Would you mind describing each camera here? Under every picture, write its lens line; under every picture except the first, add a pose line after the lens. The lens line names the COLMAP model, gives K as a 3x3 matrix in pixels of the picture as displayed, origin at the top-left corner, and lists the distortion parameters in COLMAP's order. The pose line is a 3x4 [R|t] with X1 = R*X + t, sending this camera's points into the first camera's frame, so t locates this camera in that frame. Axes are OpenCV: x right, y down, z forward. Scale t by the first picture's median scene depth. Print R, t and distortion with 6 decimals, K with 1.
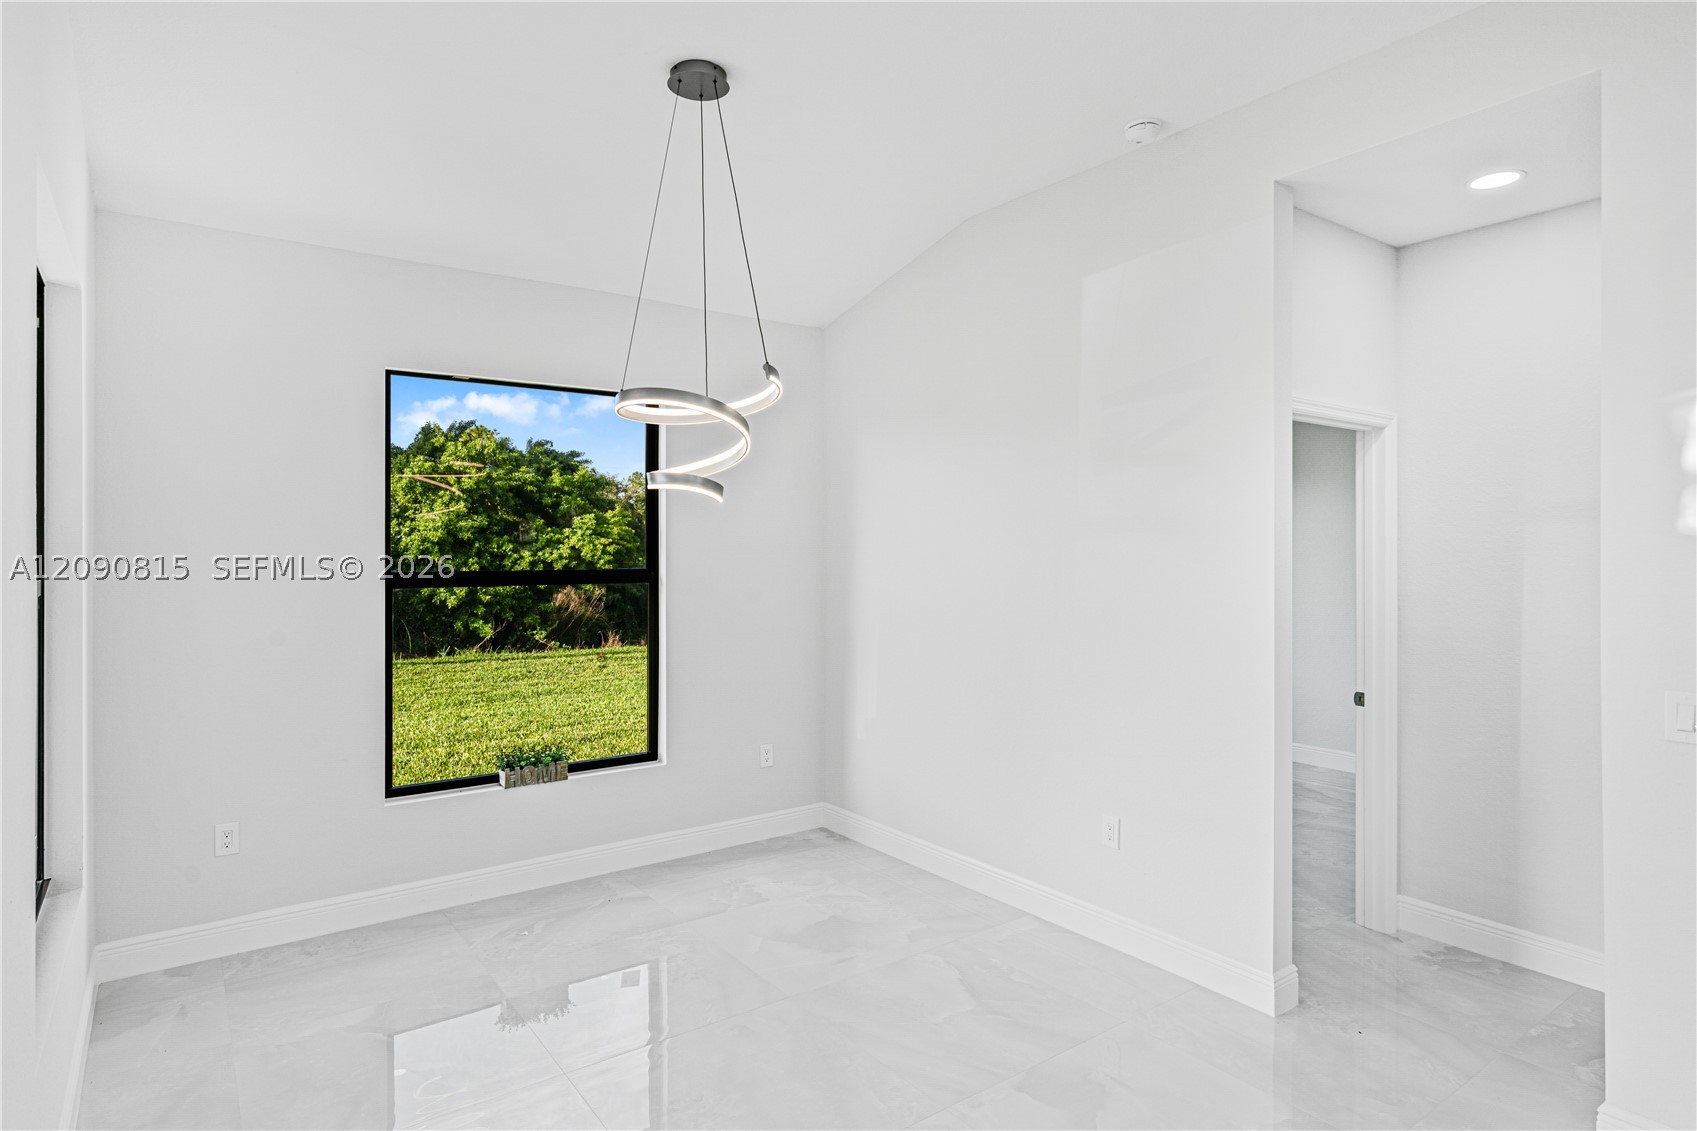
lens RADIAL K [[925.7, 0, 847.6], [0, 925.7, 566.4], [0, 0, 1]] dist [-0.000180, -0.000072]
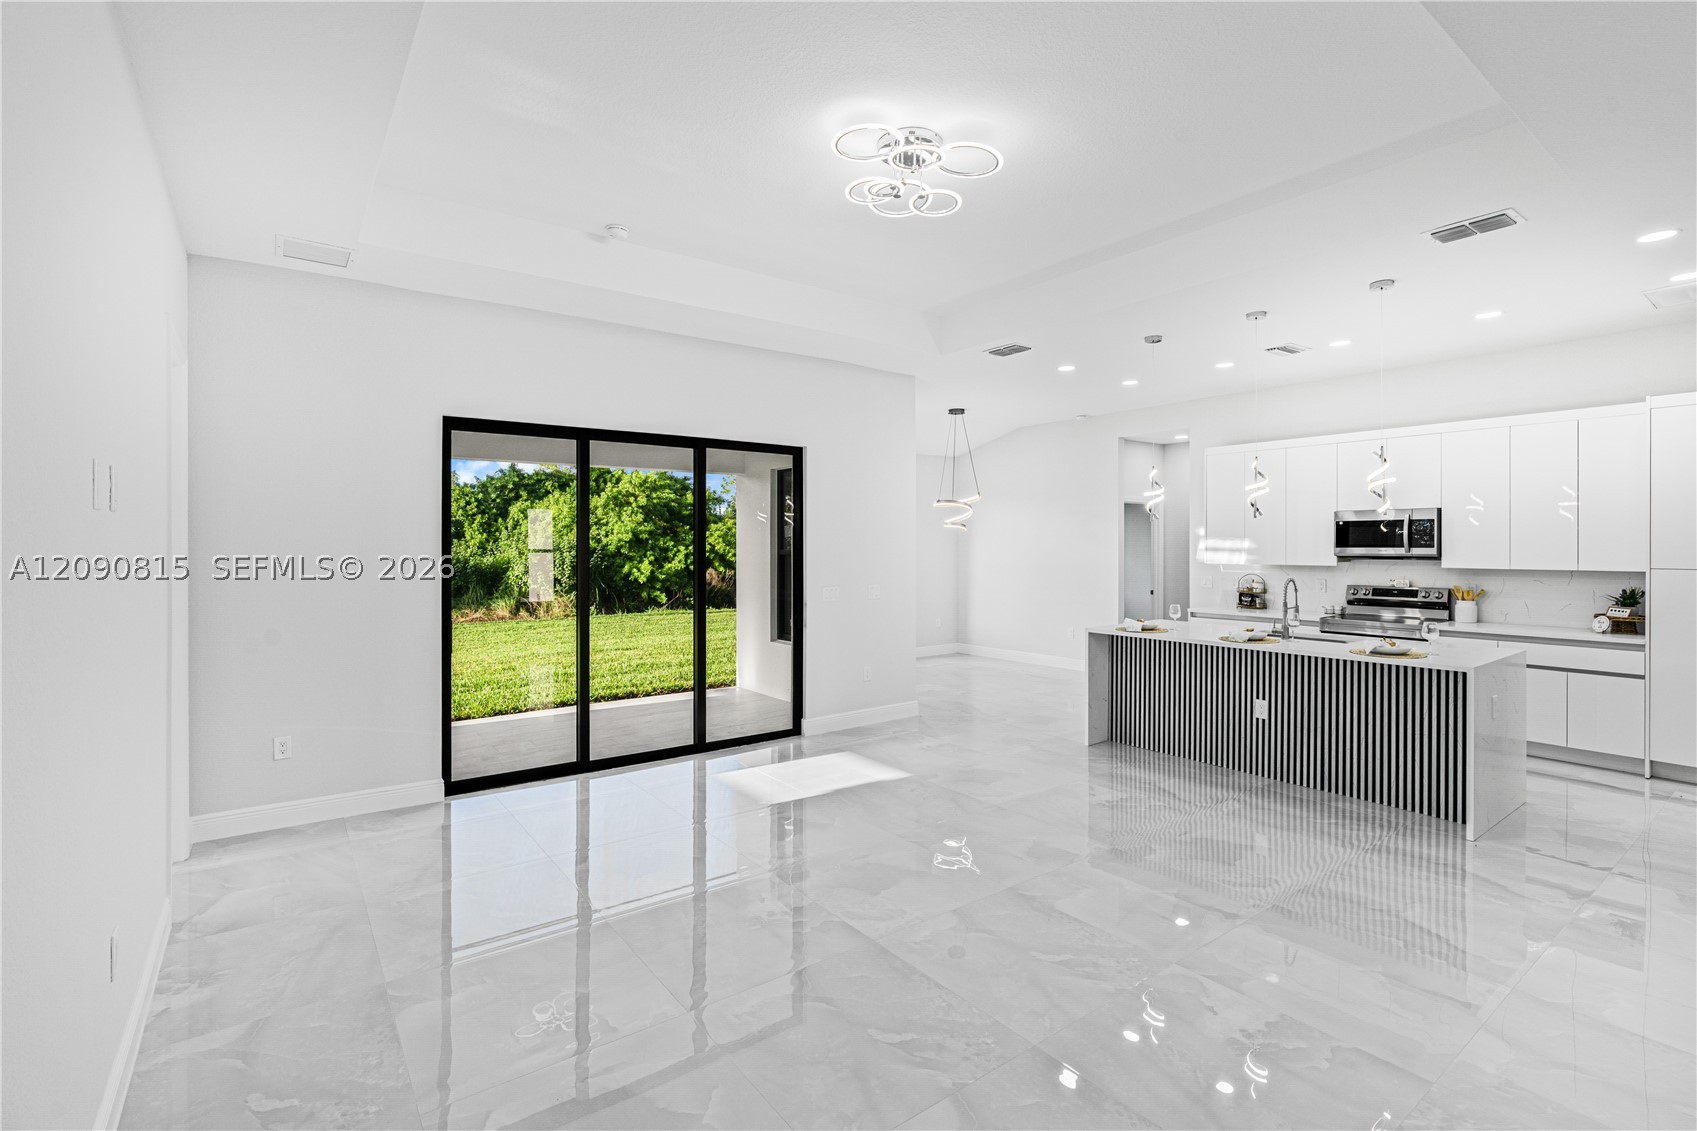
lens RADIAL K [[776.8, 0, 843.6], [0, 776.8, 558.3], [0, 0, 1]] dist [-0.004170, -0.000048]
pose [[0.999984, -0.001279, 0.005518, -0.088179], [0.001293, 0.999996, -0.002643, 0.006619], [-0.005514, 0.002650, 0.999981, -0.286726]]
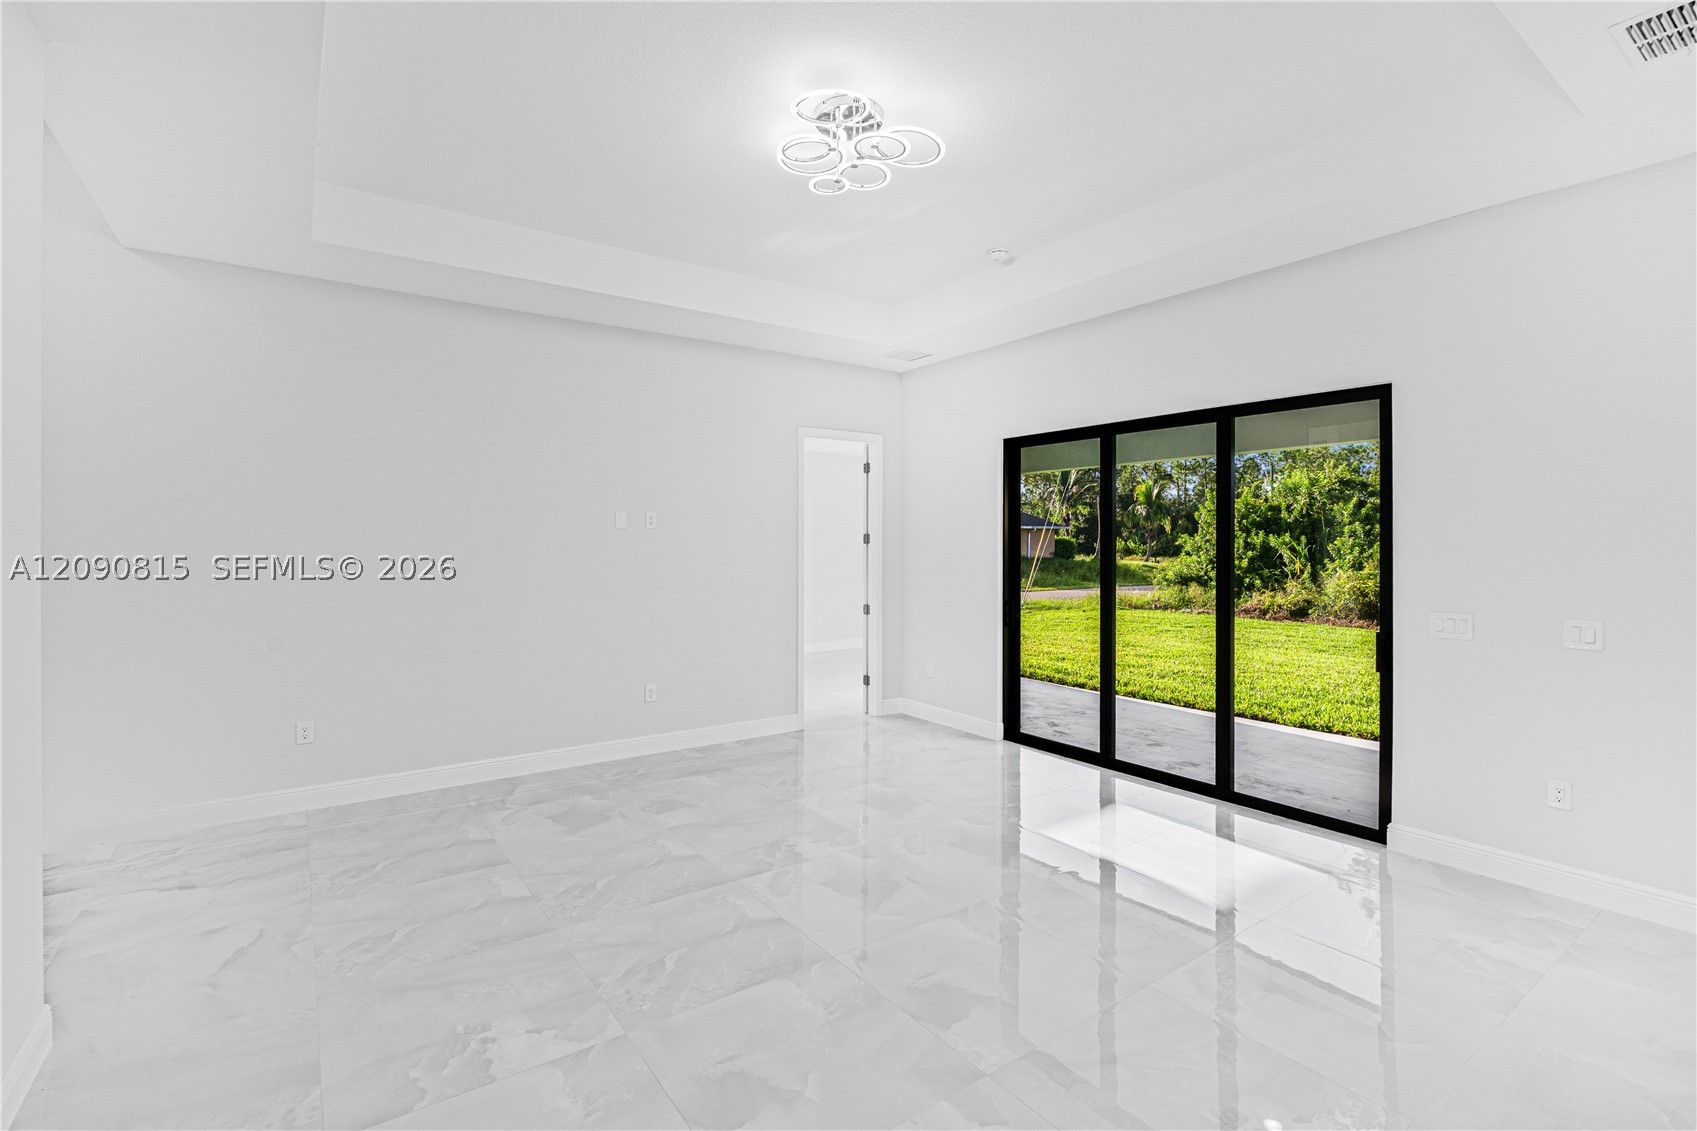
lens RADIAL K [[776.8, 0, 845.2], [0, 776.8, 558.3], [0, 0, 1]] dist [-0.004170, -0.000048]
pose [[-0.038981, 0.007875, -0.999209, 0.660552], [-0.002146, 0.999966, 0.007965, -0.001427], [0.999238, 0.002455, -0.038963, 0.460901]]
